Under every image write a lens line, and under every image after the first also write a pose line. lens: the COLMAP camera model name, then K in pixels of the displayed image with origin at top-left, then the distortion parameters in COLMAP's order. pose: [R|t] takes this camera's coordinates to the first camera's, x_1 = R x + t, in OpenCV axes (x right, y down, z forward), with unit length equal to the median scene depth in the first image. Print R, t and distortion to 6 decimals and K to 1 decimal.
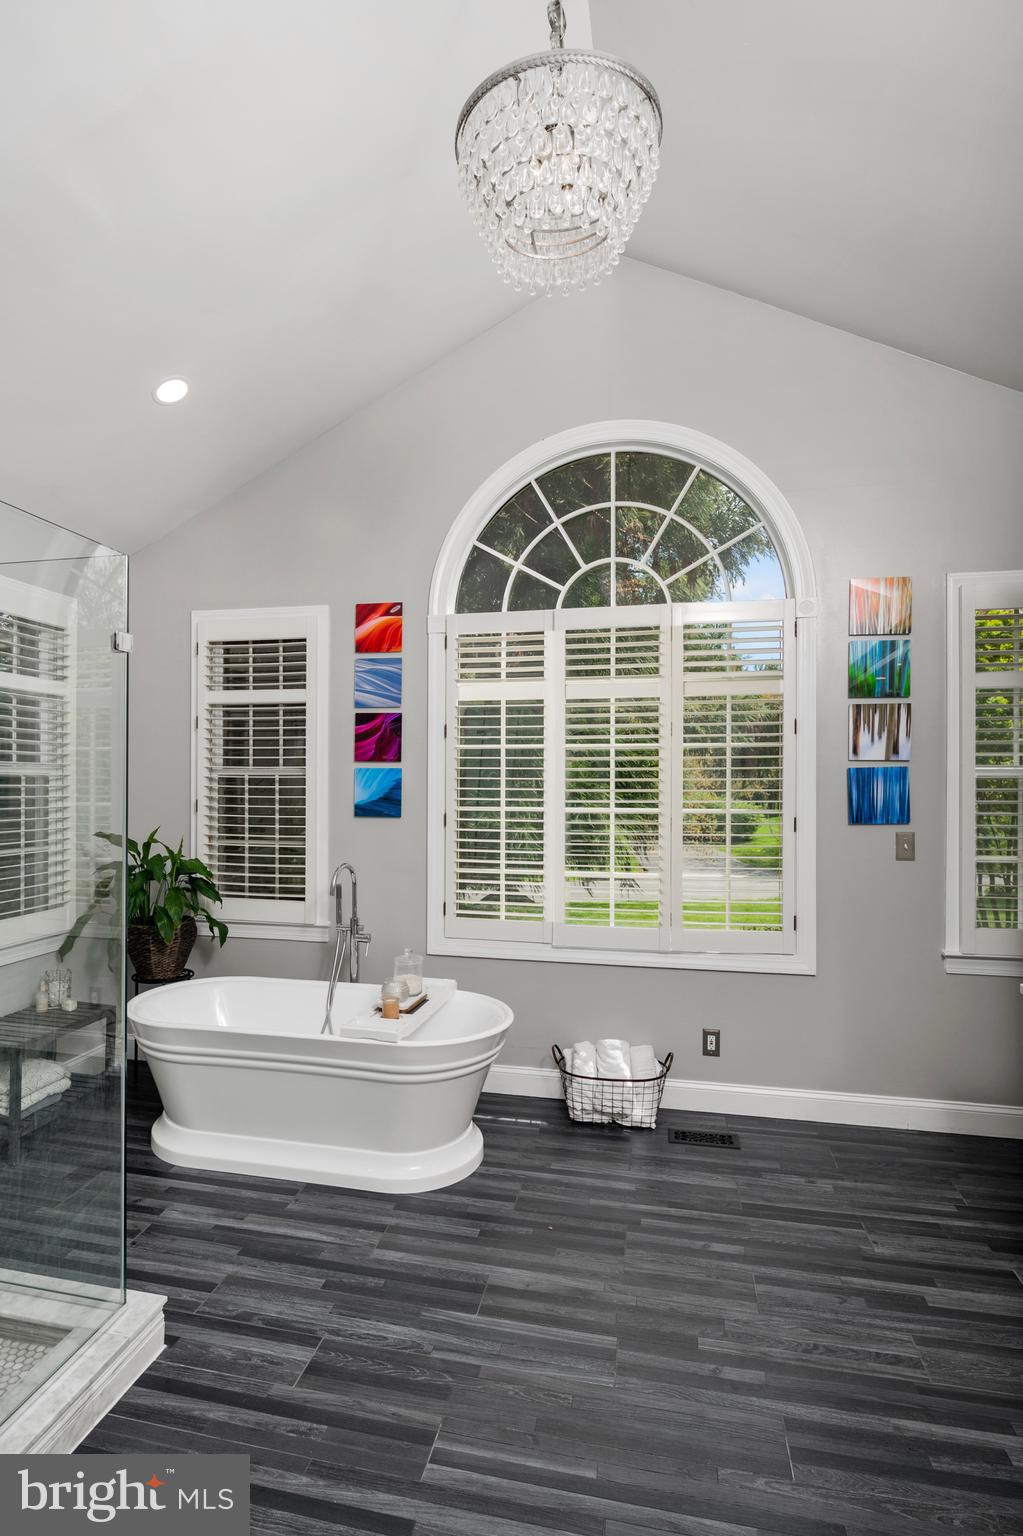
lens RADIAL K [[817.0, 0, 497.4], [0, 817.0, 770.6], [0, 0, 1]] dist [-0.006331, -0.004568]
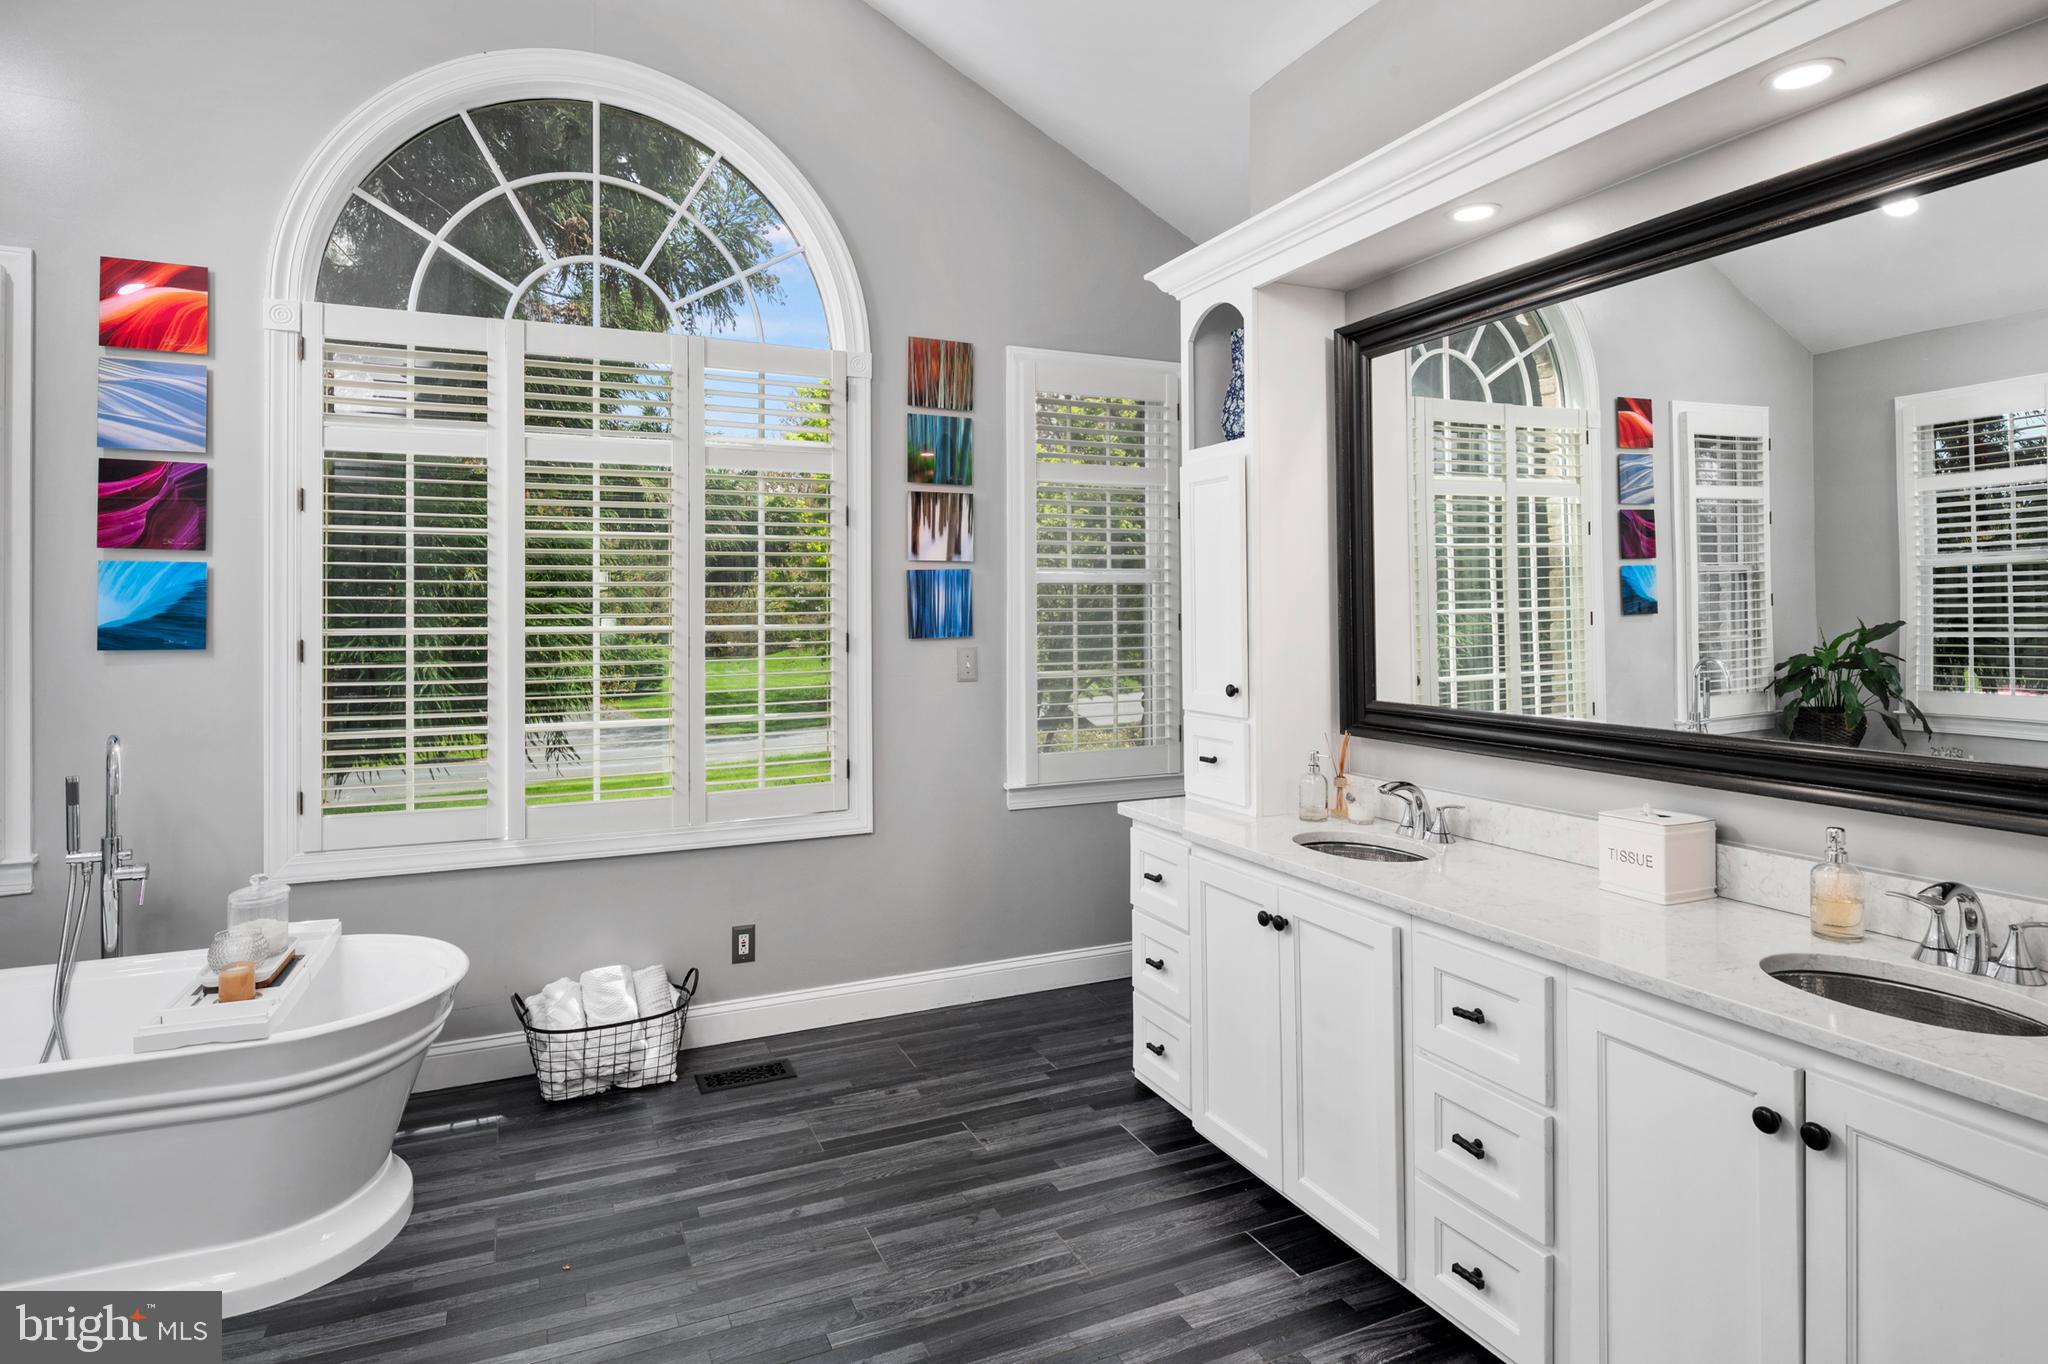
lens RADIAL K [[1089.4, 0, 988.9], [0, 1089.4, 599.9], [0, 0, 1]] dist [-0.006331, -0.004568]
pose [[0.800582, -0.000299, 0.599224, -0.149046], [0.001608, 0.999997, -0.001650, 0.028228], [-0.599222, 0.002284, 0.800580, 0.090879]]
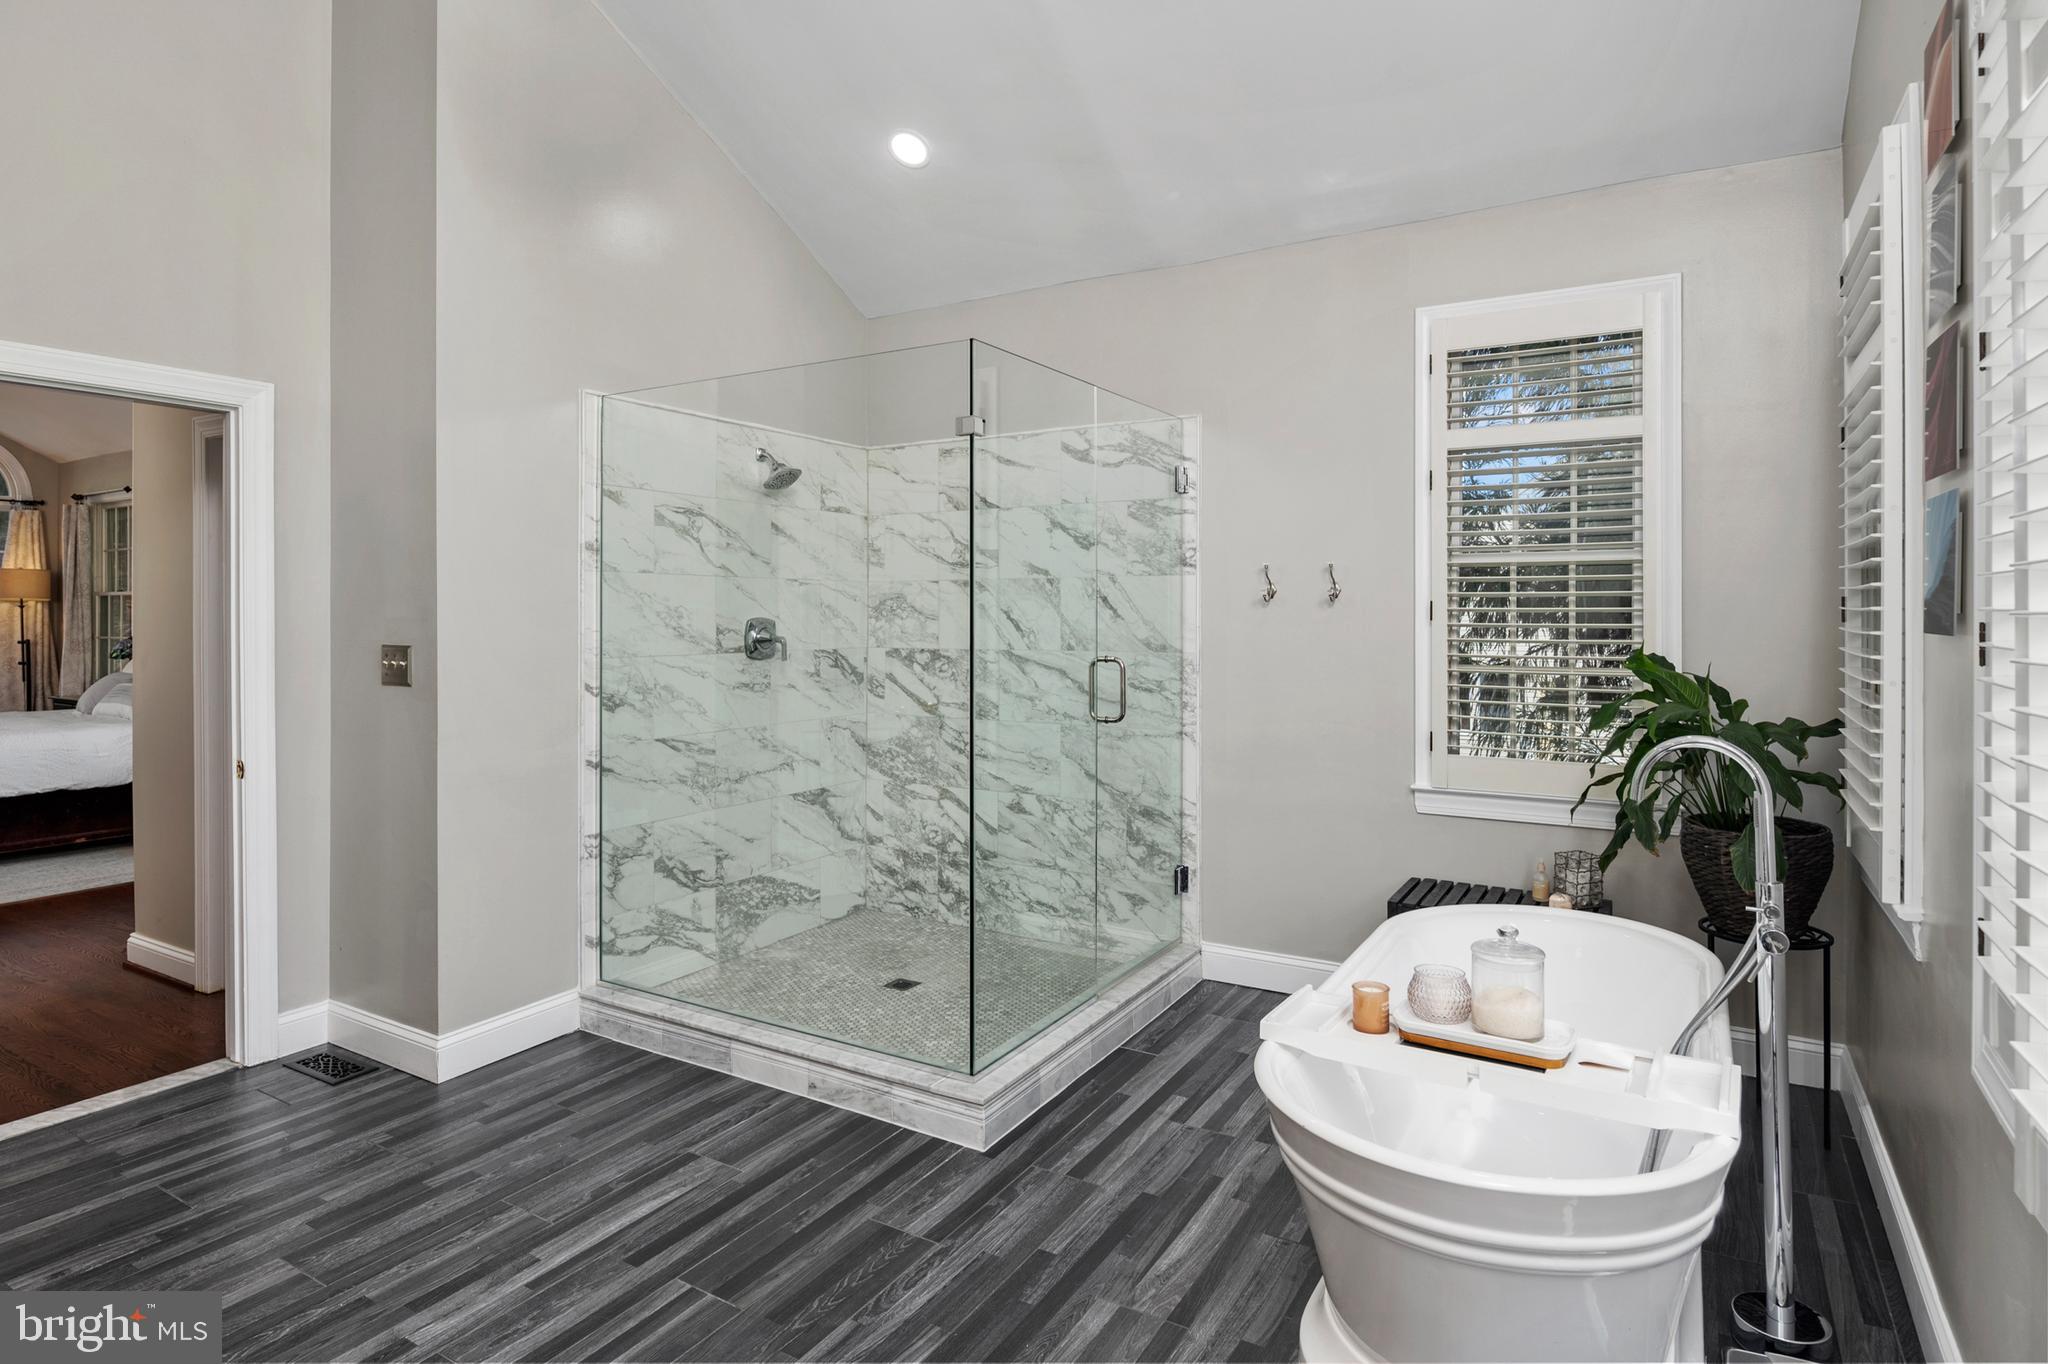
lens RADIAL K [[1089.4, 0, 1023.9], [0, 1089.4, 608.7], [0, 0, 1]] dist [-0.006331, -0.004568]
pose [[-0.308314, -0.002793, -0.951280, 0.492022], [0.006484, 0.999966, -0.005038, 0.037548], [0.951262, -0.007722, -0.308286, 0.870398]]
